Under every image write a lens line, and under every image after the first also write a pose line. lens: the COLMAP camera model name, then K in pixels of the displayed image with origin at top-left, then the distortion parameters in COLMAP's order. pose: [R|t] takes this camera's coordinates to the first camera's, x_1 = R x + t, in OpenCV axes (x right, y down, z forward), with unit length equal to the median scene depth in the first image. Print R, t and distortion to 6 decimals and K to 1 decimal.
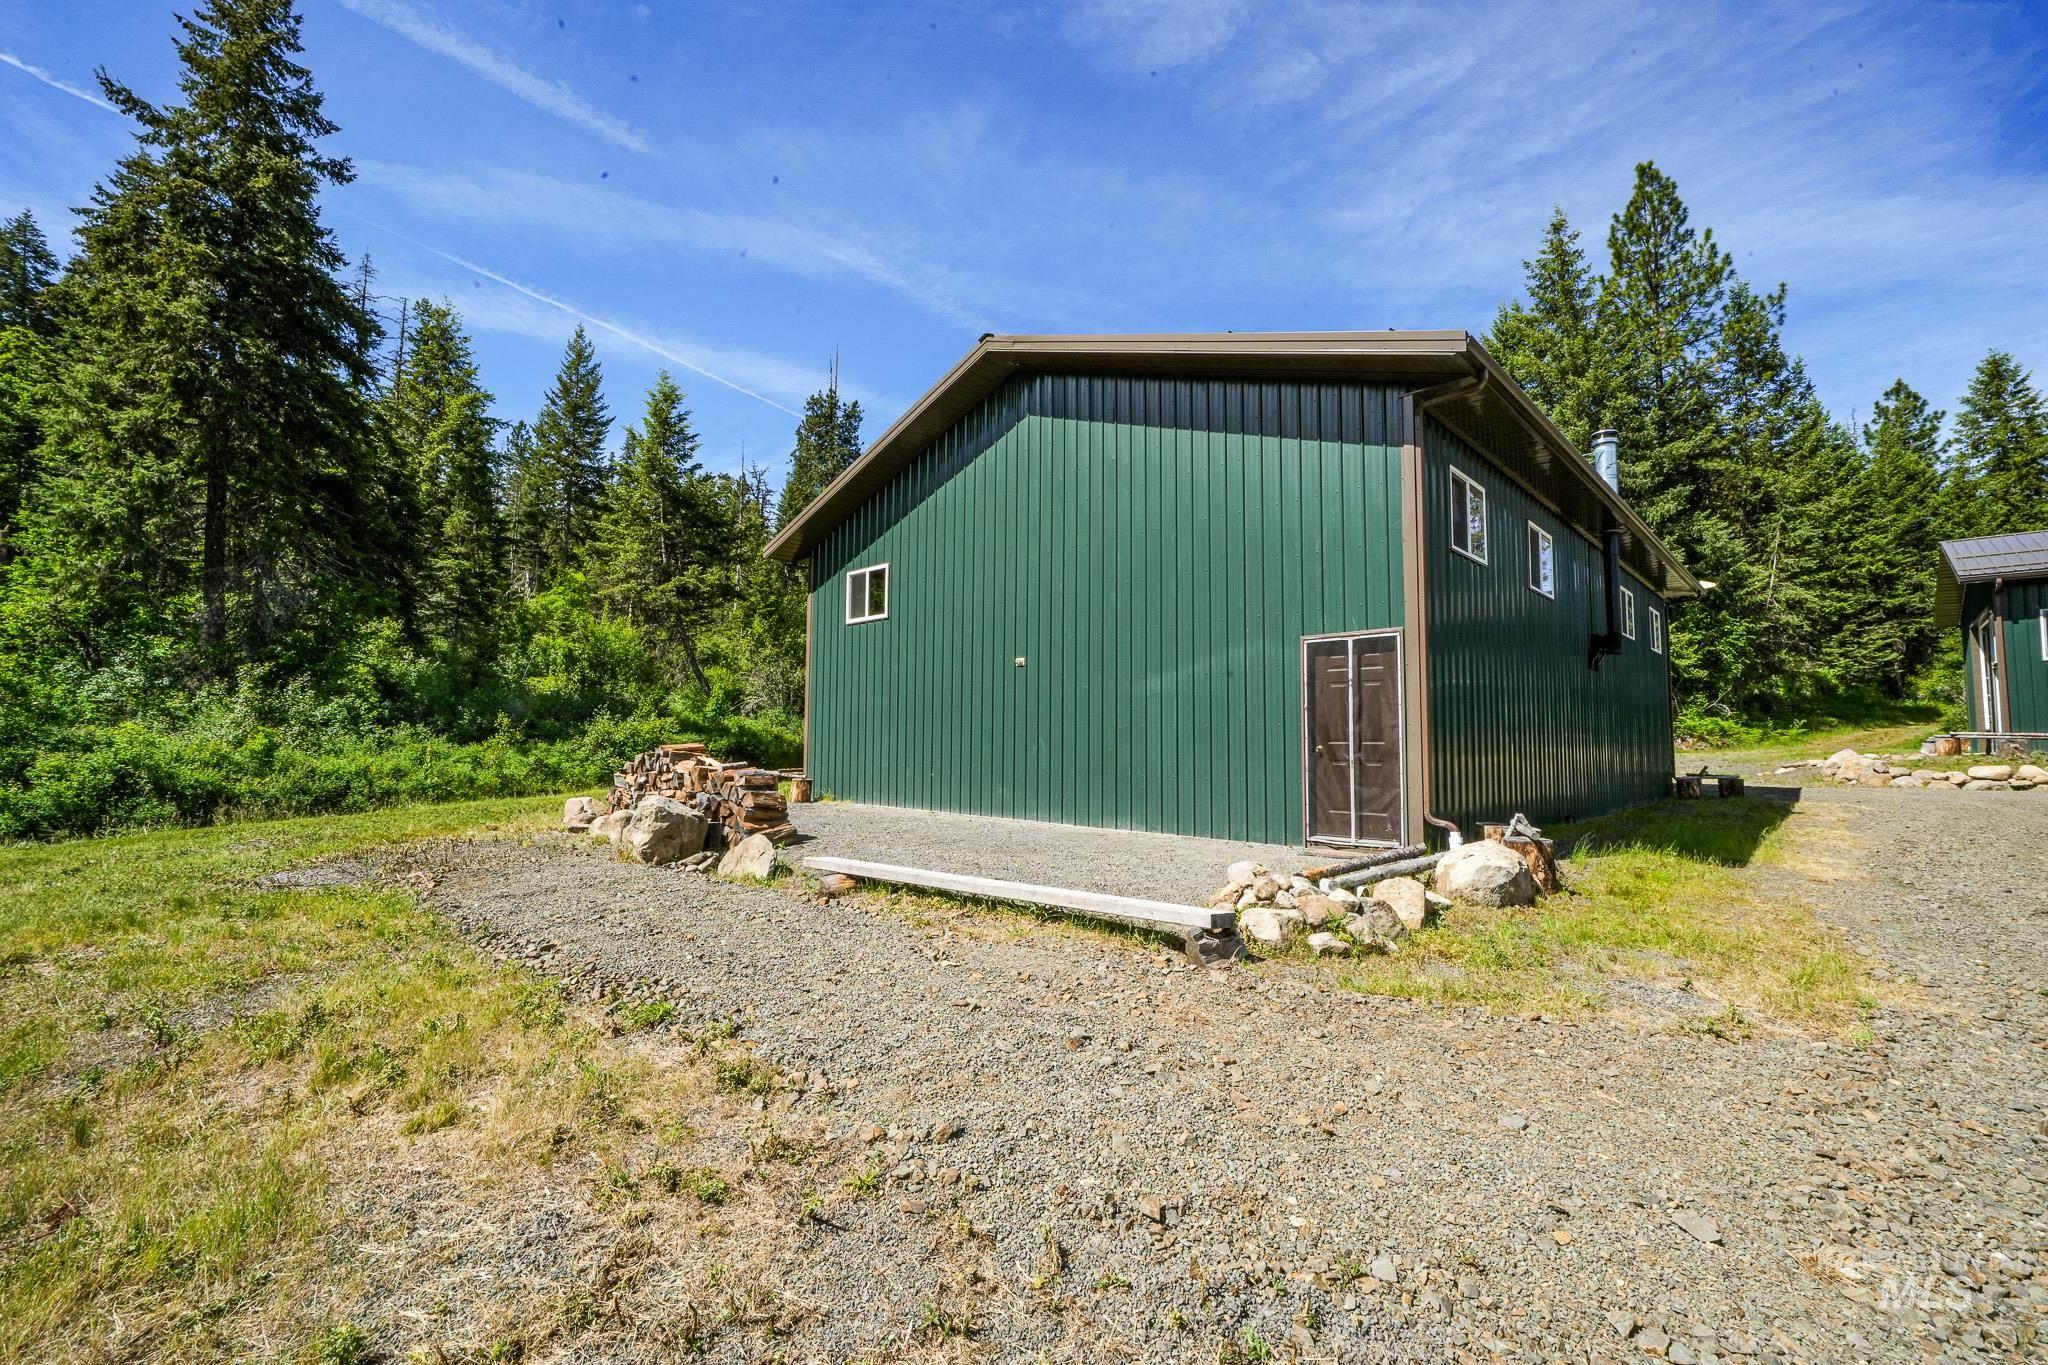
lens RADIAL K [[861.0, 0, 1017.3], [0, 861.0, 690.1], [0, 0, 1]] dist [0.000254, 0.004509]
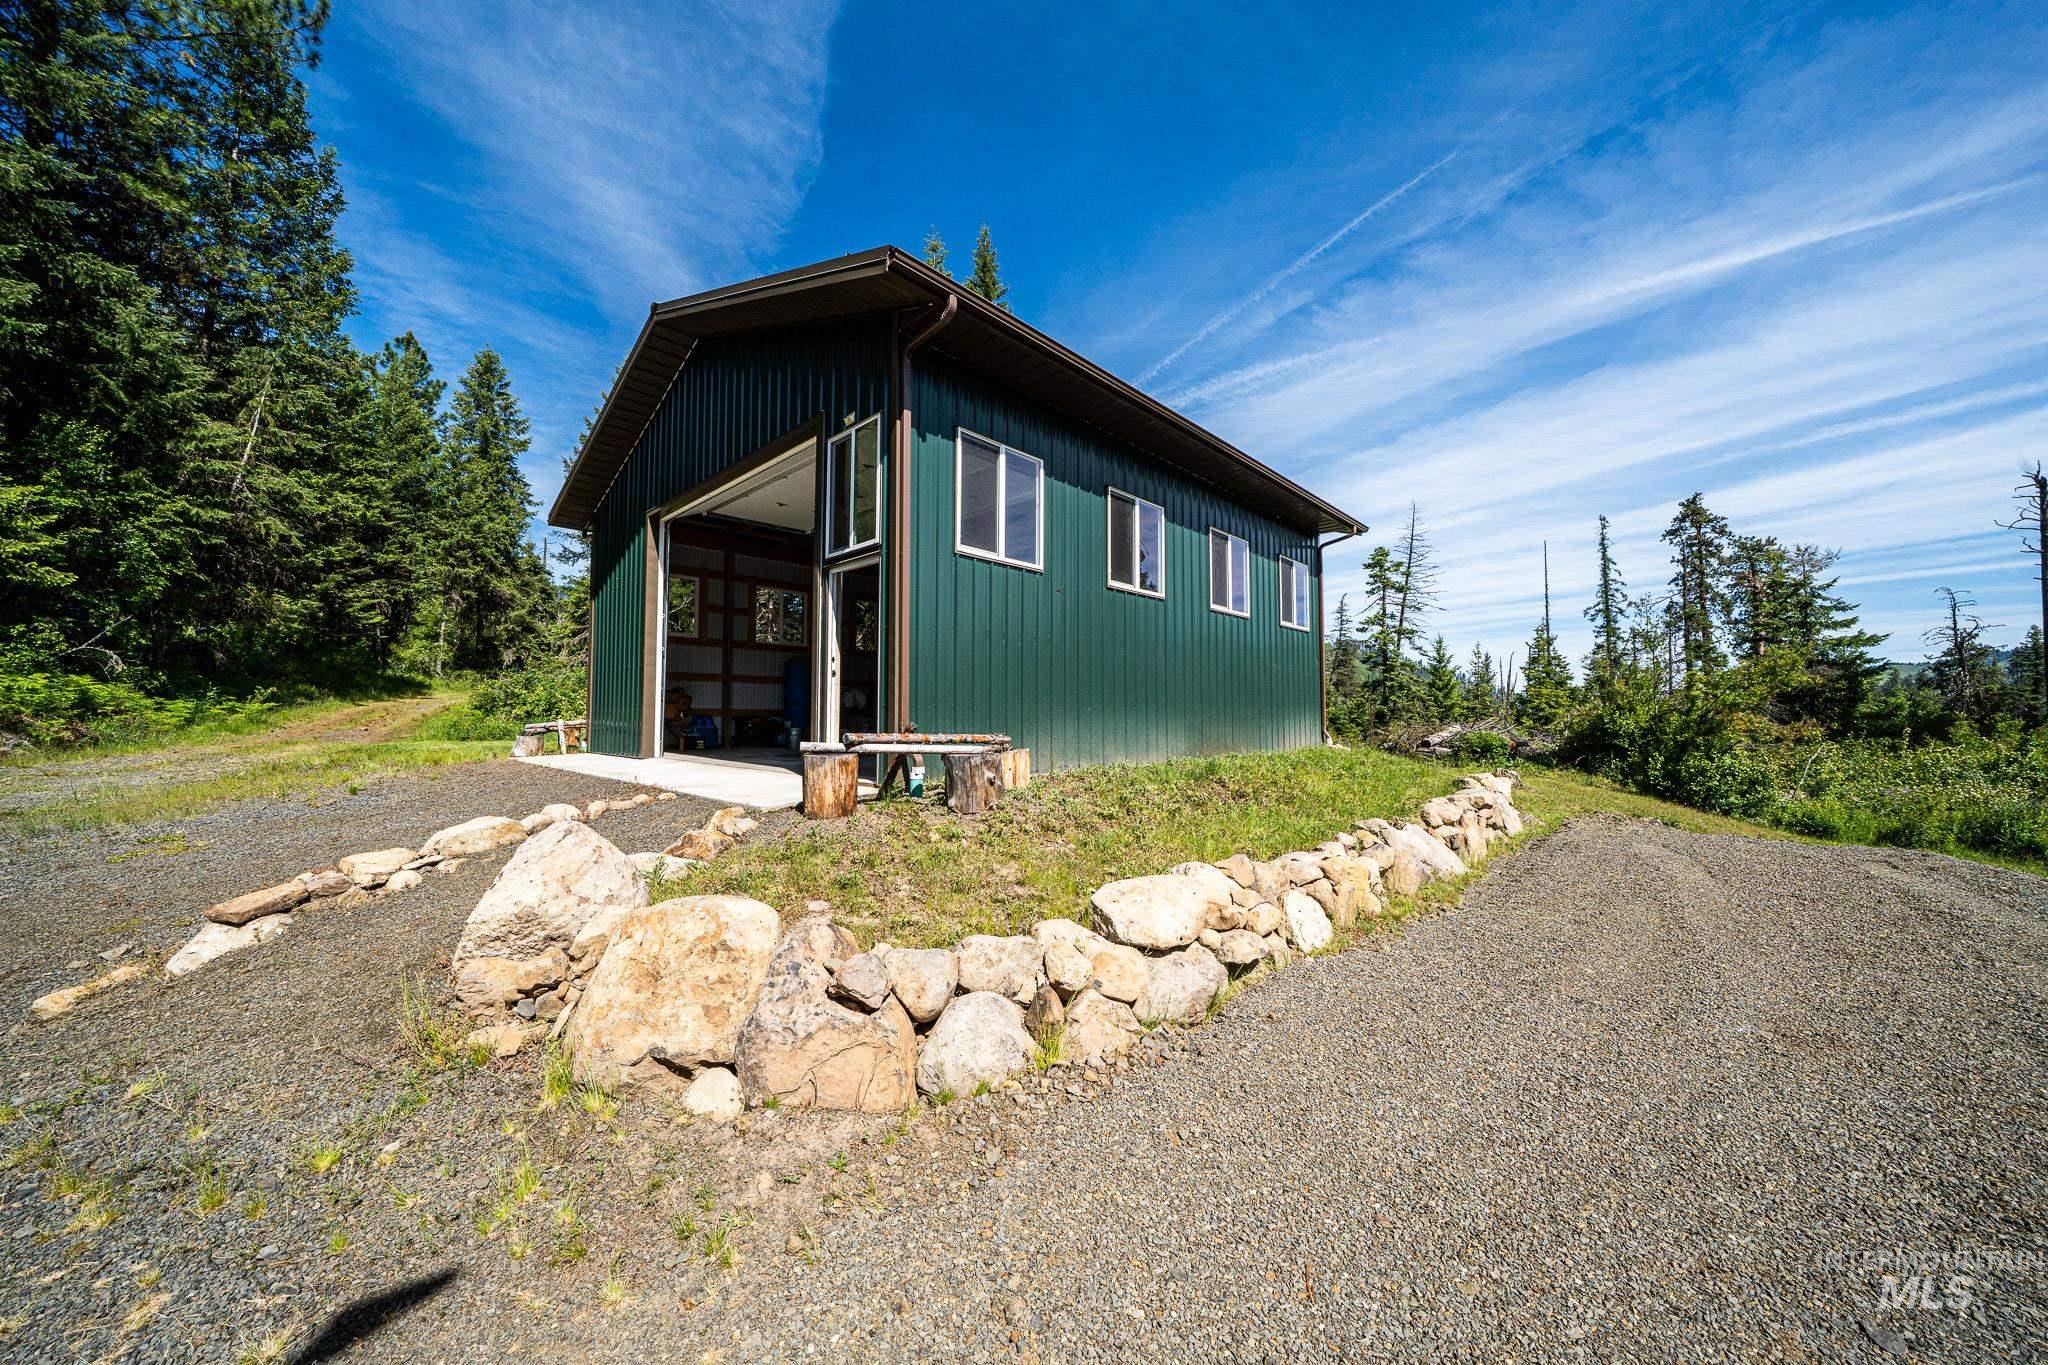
lens RADIAL K [[705.9, 0, 1022.5], [0, 705.9, 681.9], [0, 0, 1]] dist [-0.026630, 0.002642]
pose [[-0.009865, 0.044019, 0.998982, 0.314124], [-0.062507, 0.997050, -0.044551, 0.014417], [-0.997996, -0.062883, -0.007085, 0.354707]]
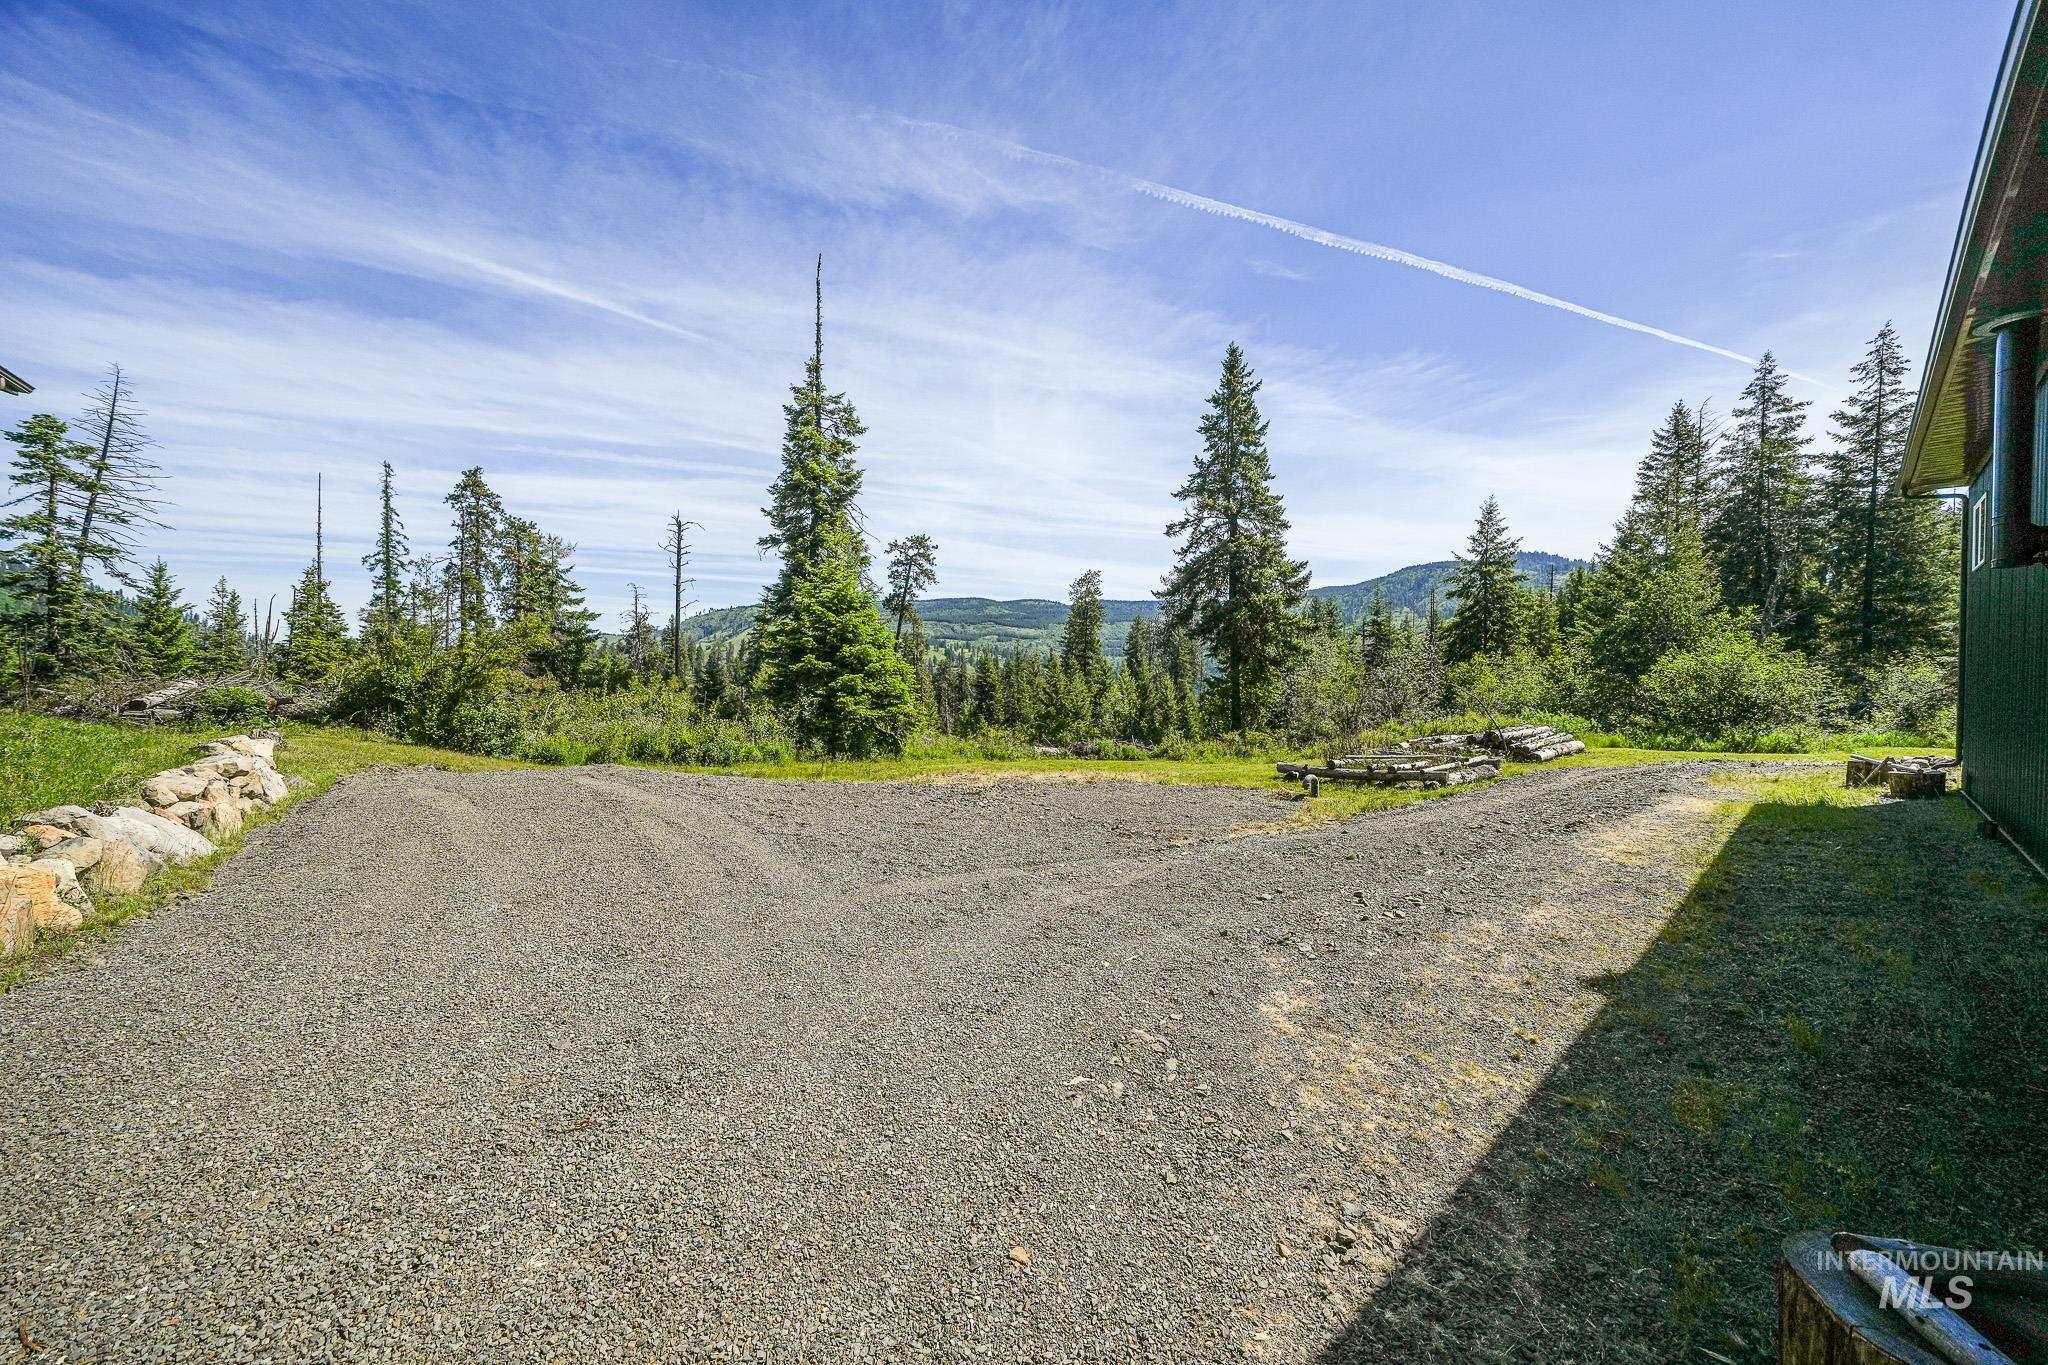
lens RADIAL K [[705.9, 0, 1016.2], [0, 705.9, 690.4], [0, 0, 1]] dist [-0.026630, 0.002642]
pose [[-0.992660, -0.014524, 0.120066, 0.306239], [-0.019322, 0.999057, -0.038888, 0.014963], [-0.119388, -0.040922, -0.992004, 0.361858]]
